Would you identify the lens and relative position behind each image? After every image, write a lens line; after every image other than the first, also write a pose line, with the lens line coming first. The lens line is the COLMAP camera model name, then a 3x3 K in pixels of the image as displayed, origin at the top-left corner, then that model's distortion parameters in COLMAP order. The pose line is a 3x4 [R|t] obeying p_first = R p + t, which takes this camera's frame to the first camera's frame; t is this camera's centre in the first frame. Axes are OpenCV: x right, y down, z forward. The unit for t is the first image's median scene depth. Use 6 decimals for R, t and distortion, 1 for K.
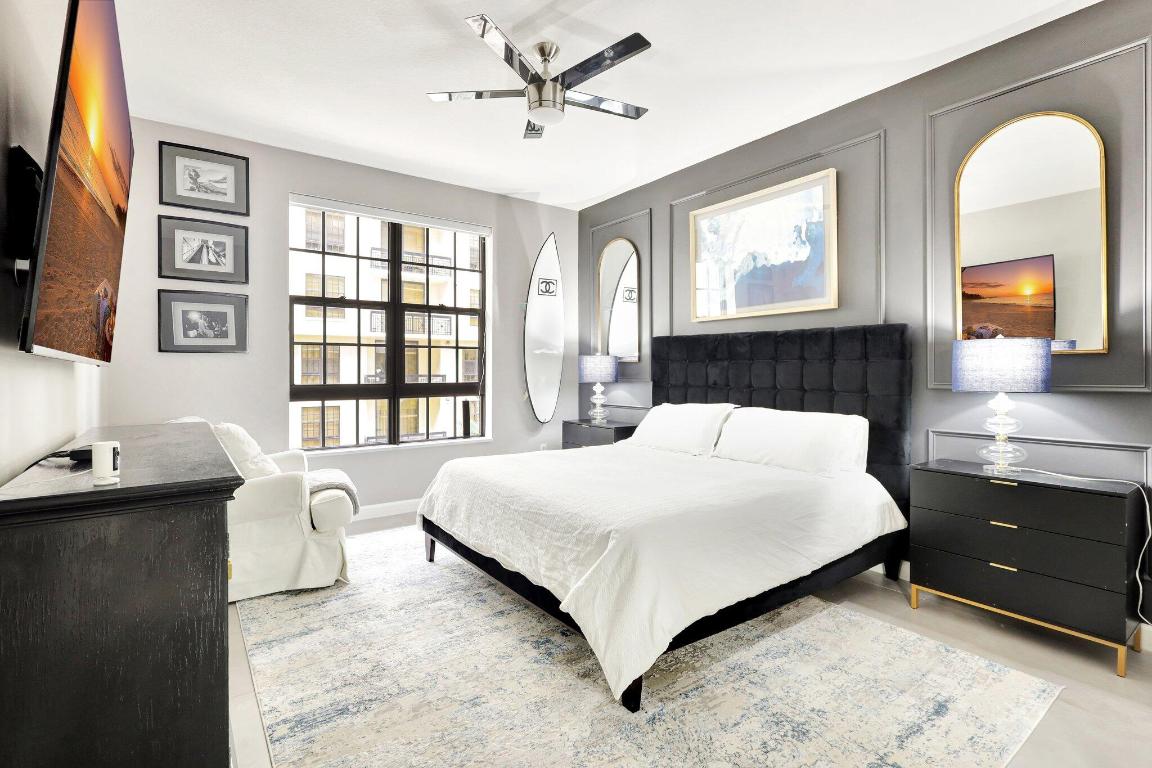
lens RADIAL K [[535.2, 0, 594.4], [0, 535.2, 370.9], [0, 0, 1]] dist [-0.001567, 0.000875]
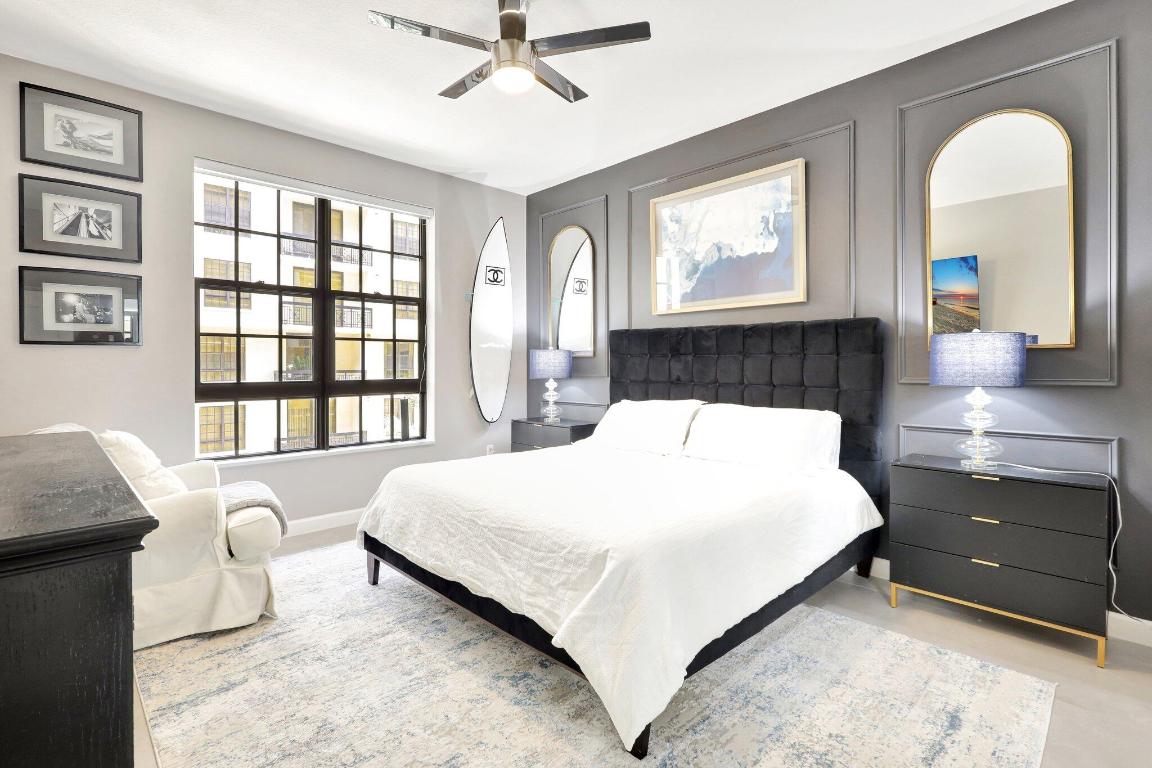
lens RADIAL K [[535.2, 0, 591.1], [0, 535.2, 365.8], [0, 0, 1]] dist [-0.001567, 0.000875]
pose [[0.990918, -0.001952, 0.134457, -0.068049], [0.001973, 0.999998, -0.000028, -0.000353], [-0.134456, 0.000293, 0.990919, 0.083126]]
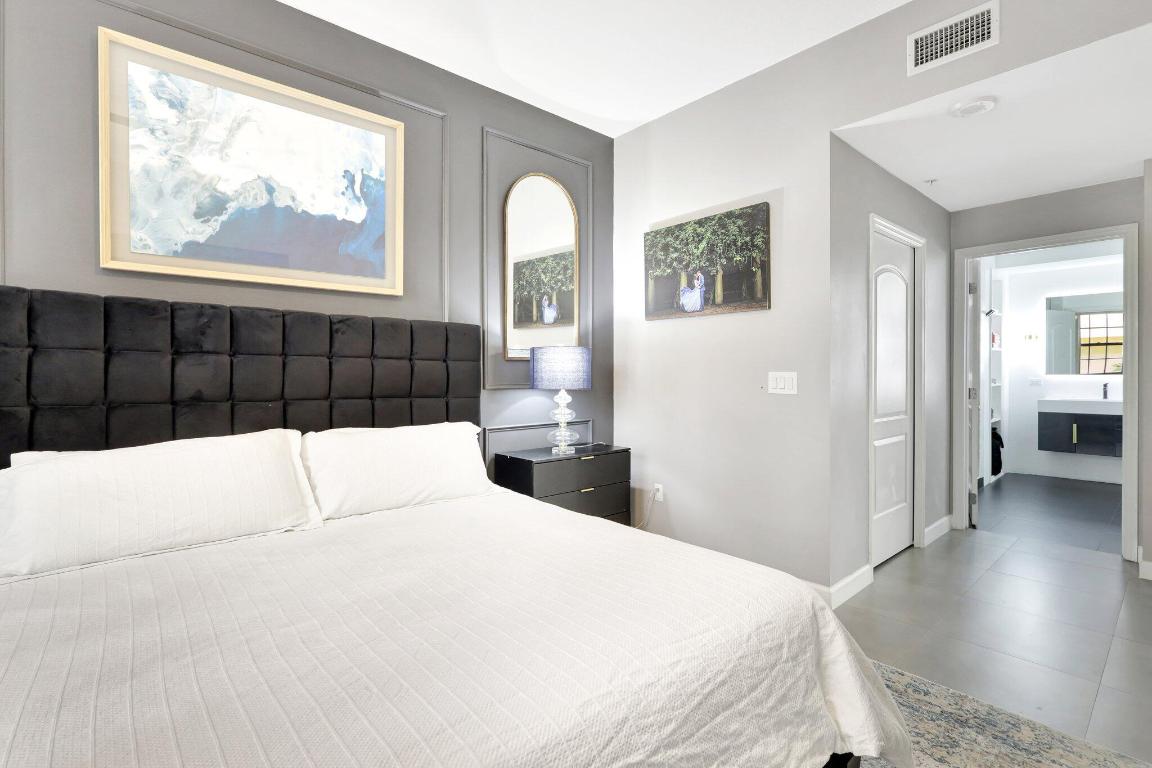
lens RADIAL K [[535.2, 0, 569.3], [0, 535.2, 369.1], [0, 0, 1]] dist [-0.001567, 0.000875]
pose [[-0.059894, 0.000343, 0.998205, -0.377253], [-0.001572, 0.999999, -0.000438, -0.005148], [-0.998203, -0.001596, -0.059894, 0.785275]]
